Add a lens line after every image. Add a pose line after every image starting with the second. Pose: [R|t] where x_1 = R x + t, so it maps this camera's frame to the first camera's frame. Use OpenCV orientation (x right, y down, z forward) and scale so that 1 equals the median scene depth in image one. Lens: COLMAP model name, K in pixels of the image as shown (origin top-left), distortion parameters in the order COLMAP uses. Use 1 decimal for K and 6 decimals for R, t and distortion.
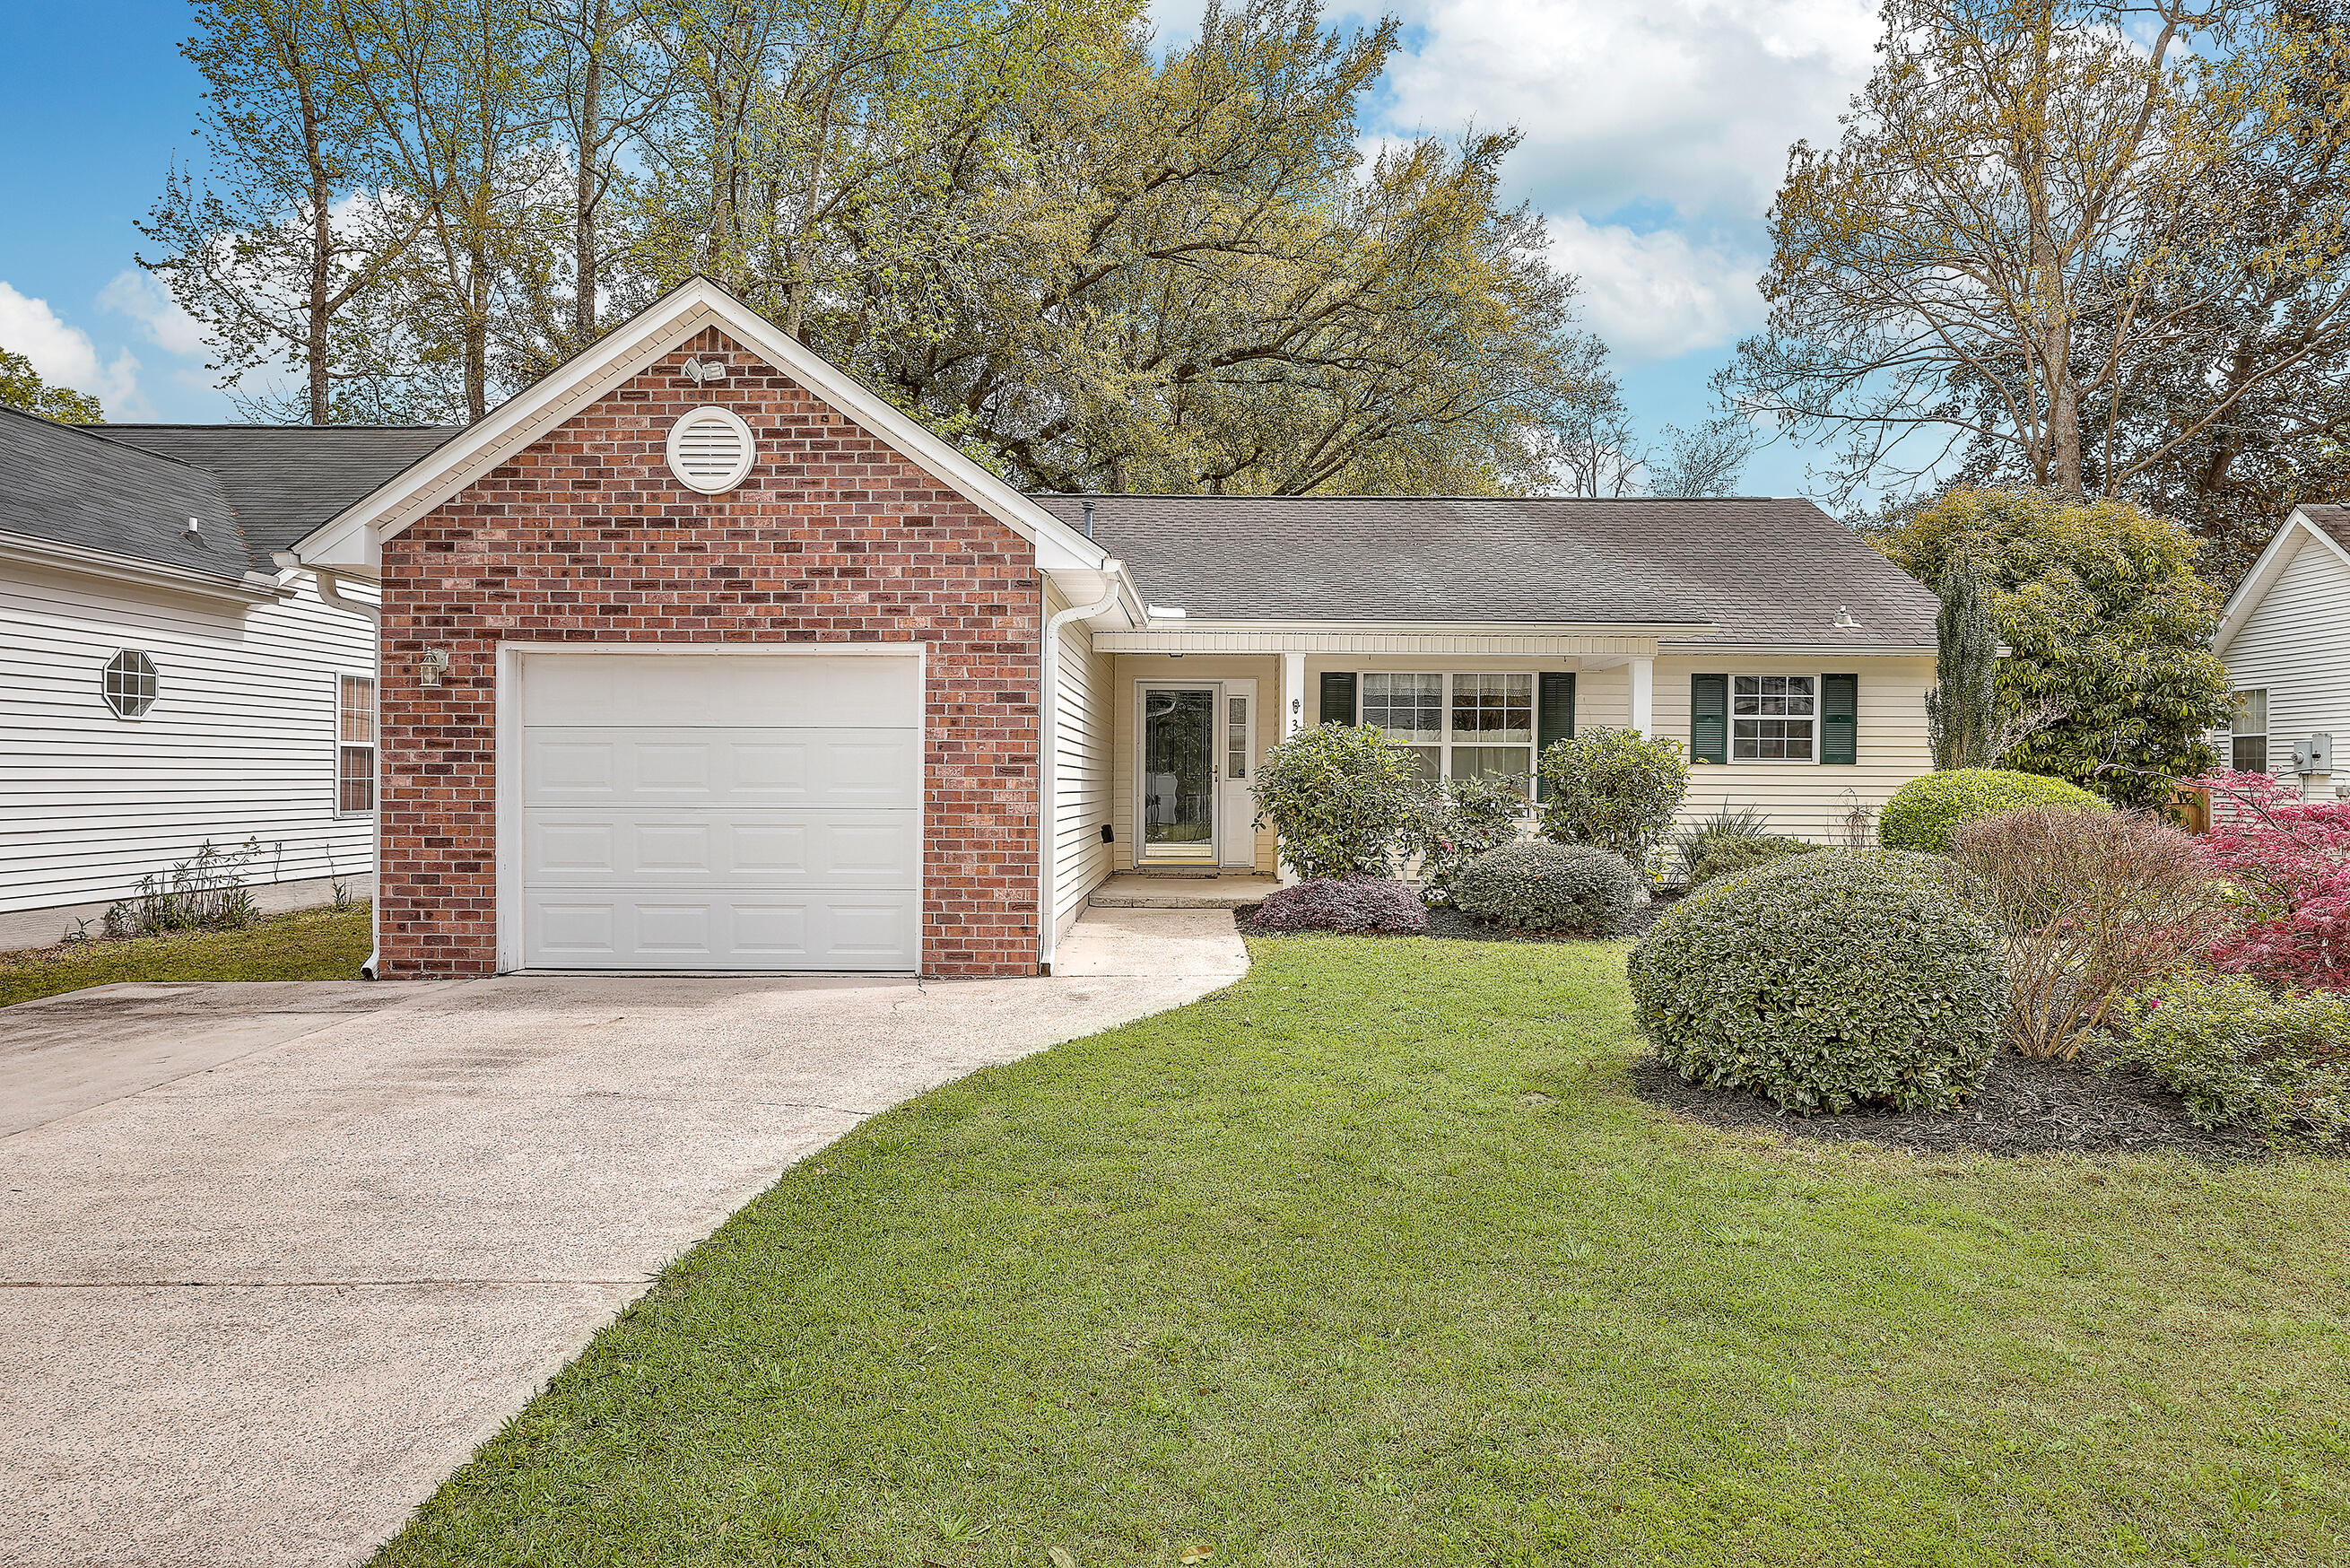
lens RADIAL K [[1447.8, 0, 1180.1], [0, 1447.8, 776.9], [0, 0, 1]] dist [-0.000540, 0.001478]
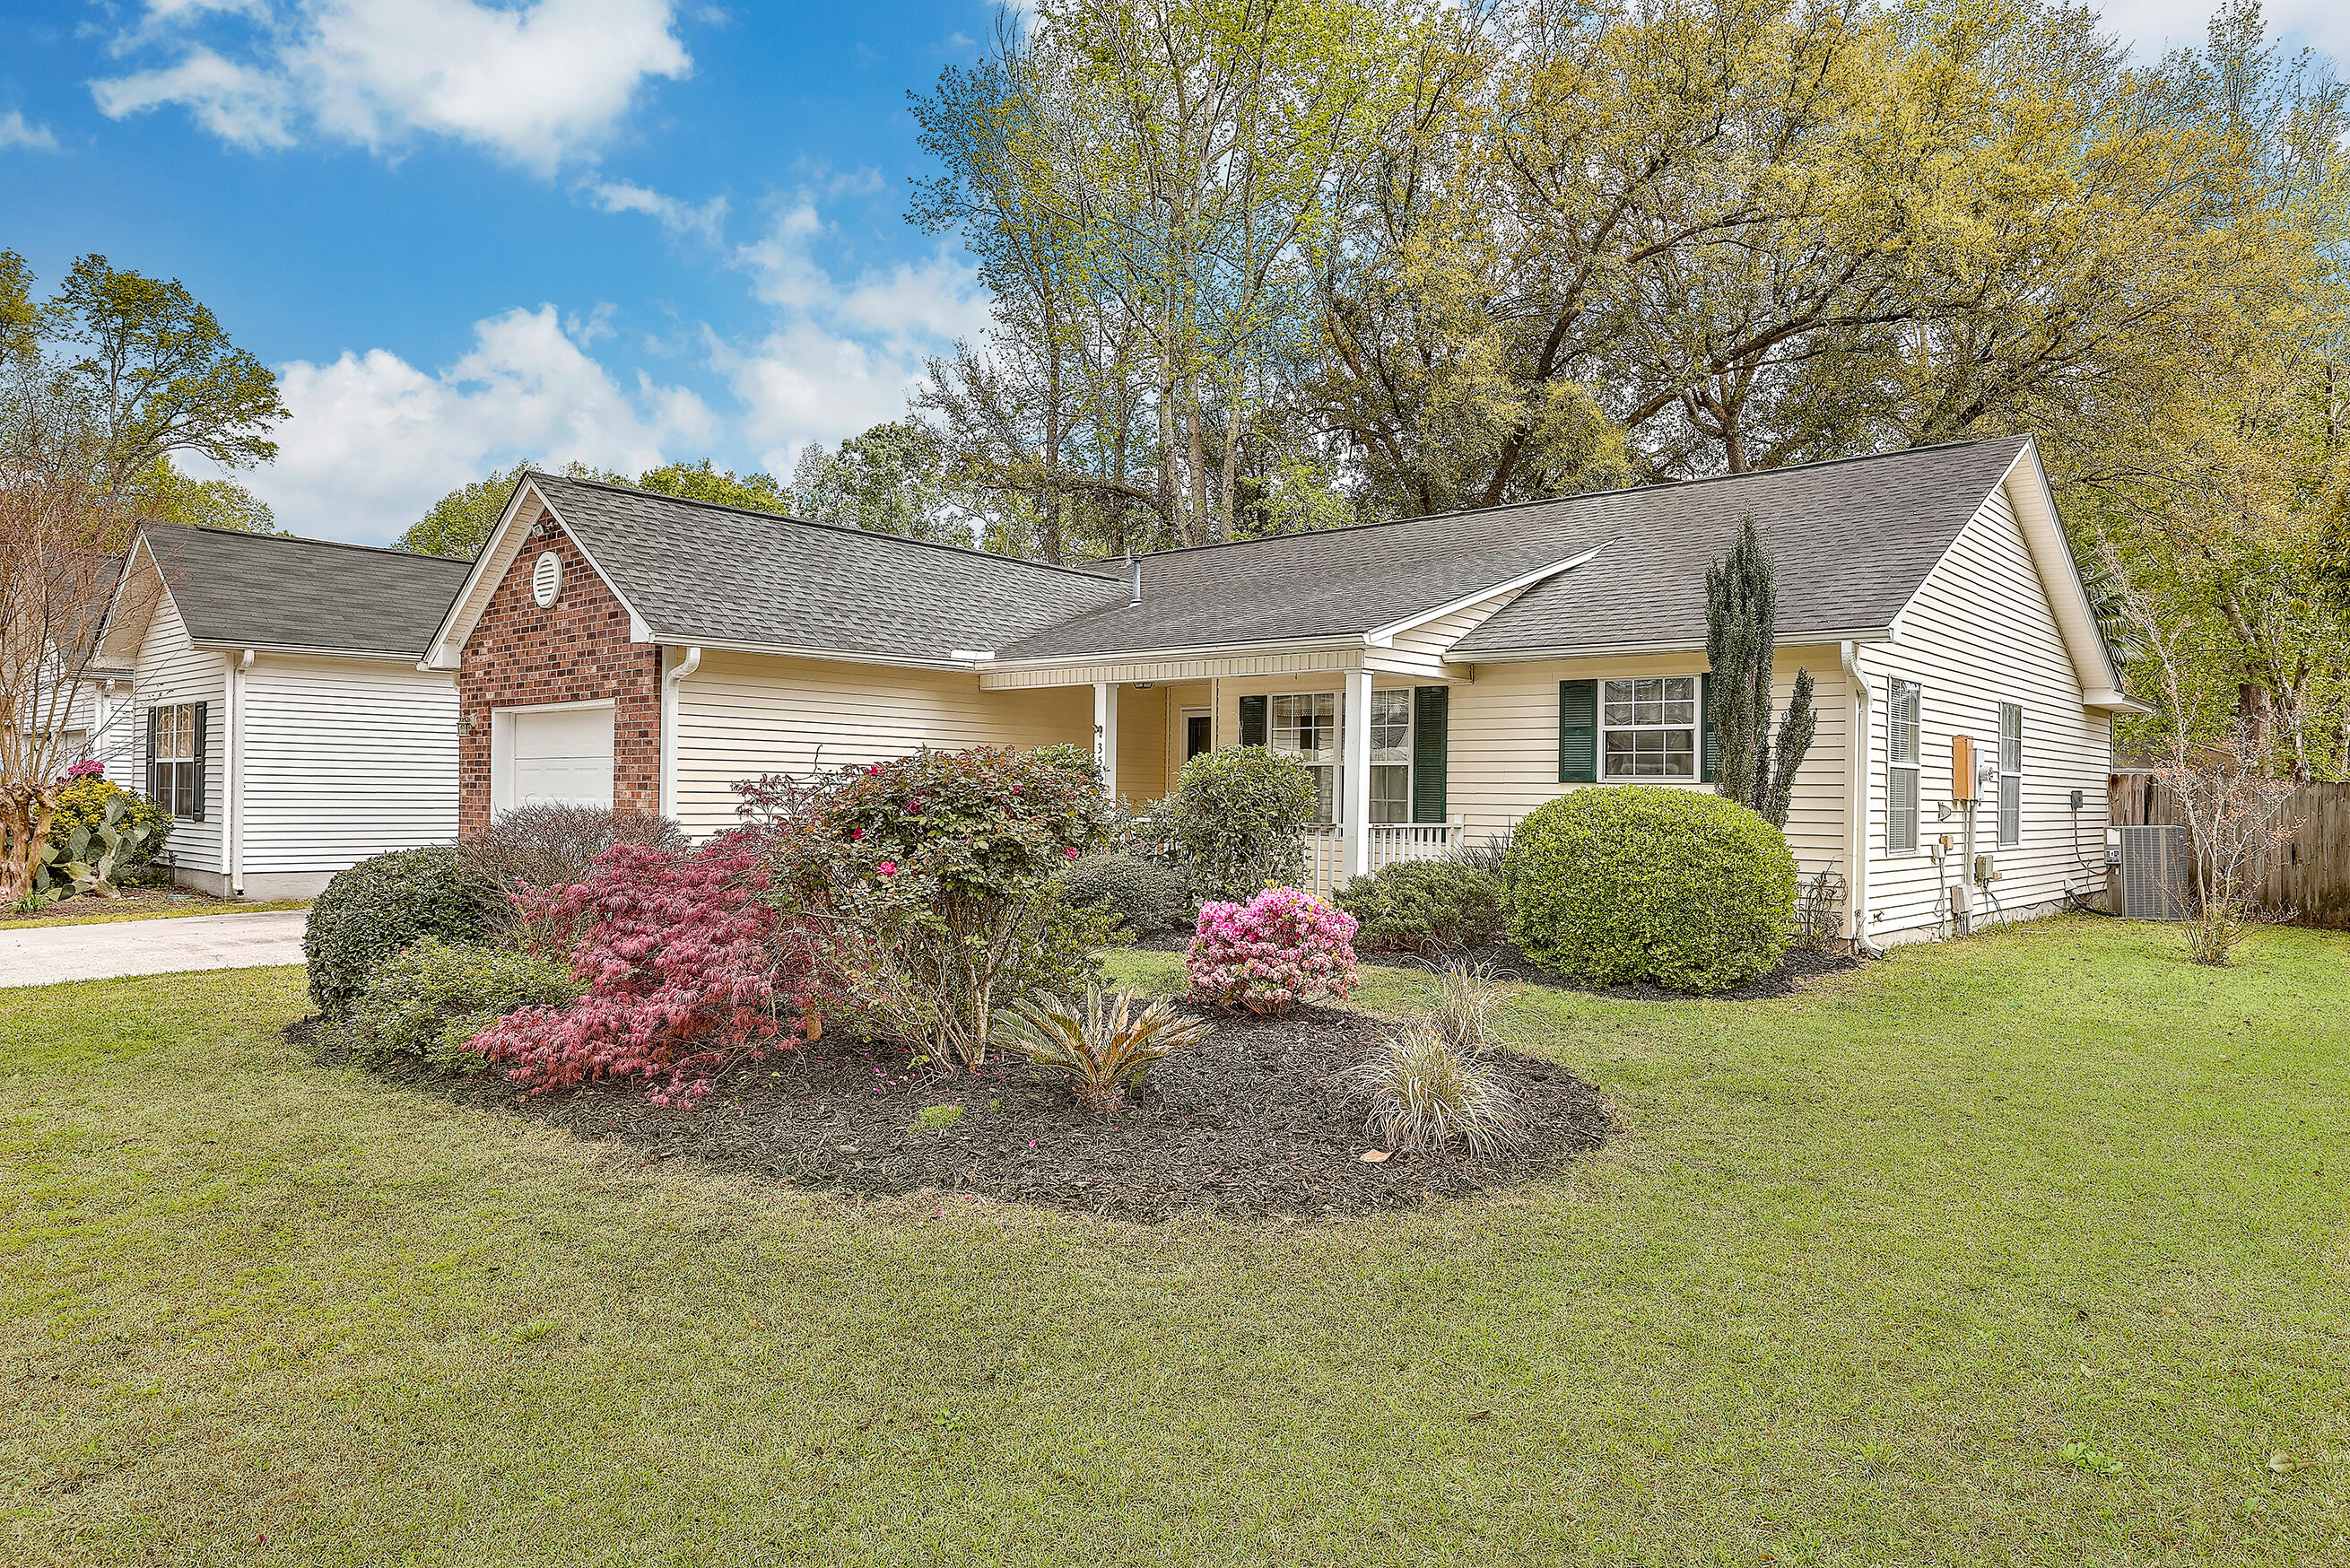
lens RADIAL K [[1447.8, 0, 1170.8], [0, 1447.8, 792.4], [0, 0, 1]] dist [-0.000540, 0.001478]
pose [[0.757819, 0.002472, -0.652460, 1.192237], [-0.006376, 0.999973, -0.003616, 0.003871], [0.652433, 0.006900, 0.757815, 0.259005]]
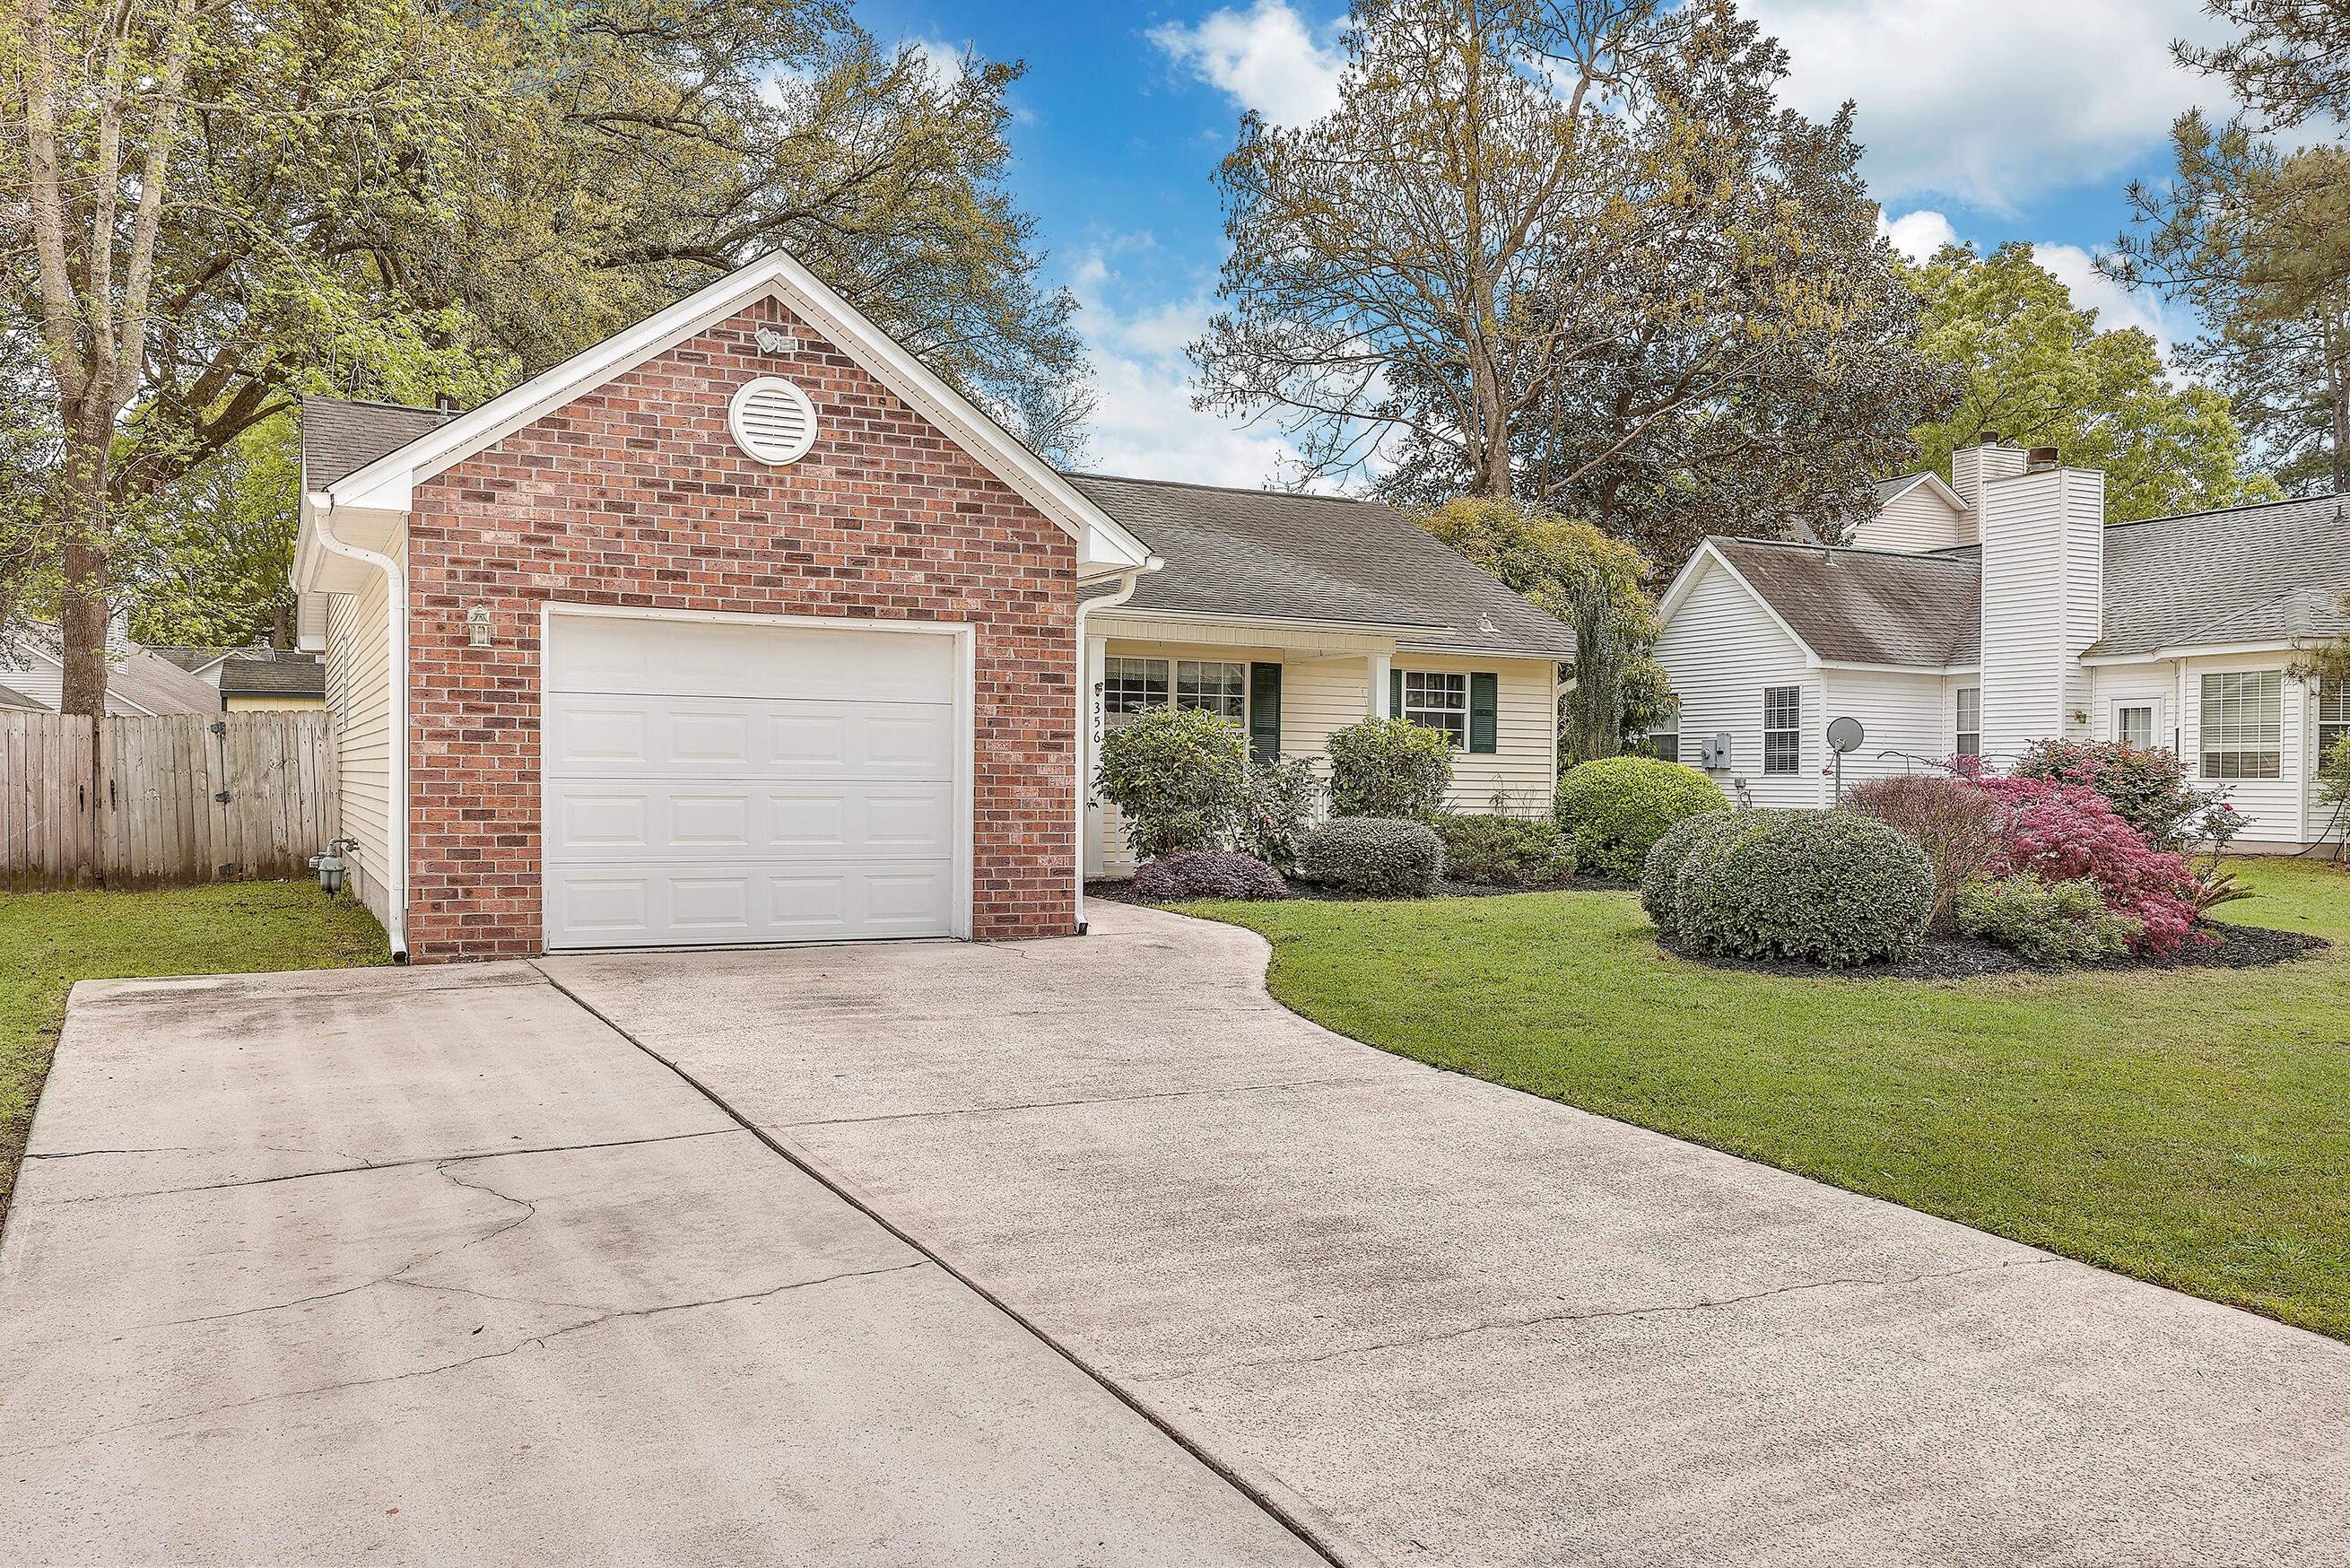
lens RADIAL K [[1840.9, 0, 1182.3], [0, 1840.9, 791.0], [0, 0, 1]] dist [0.000254, -0.003184]
pose [[0.885435, 0.002889, 0.464754, -0.662190], [-0.007741, 0.999934, 0.008533, 0.016533], [-0.464698, -0.011153, 0.885399, -0.258035]]
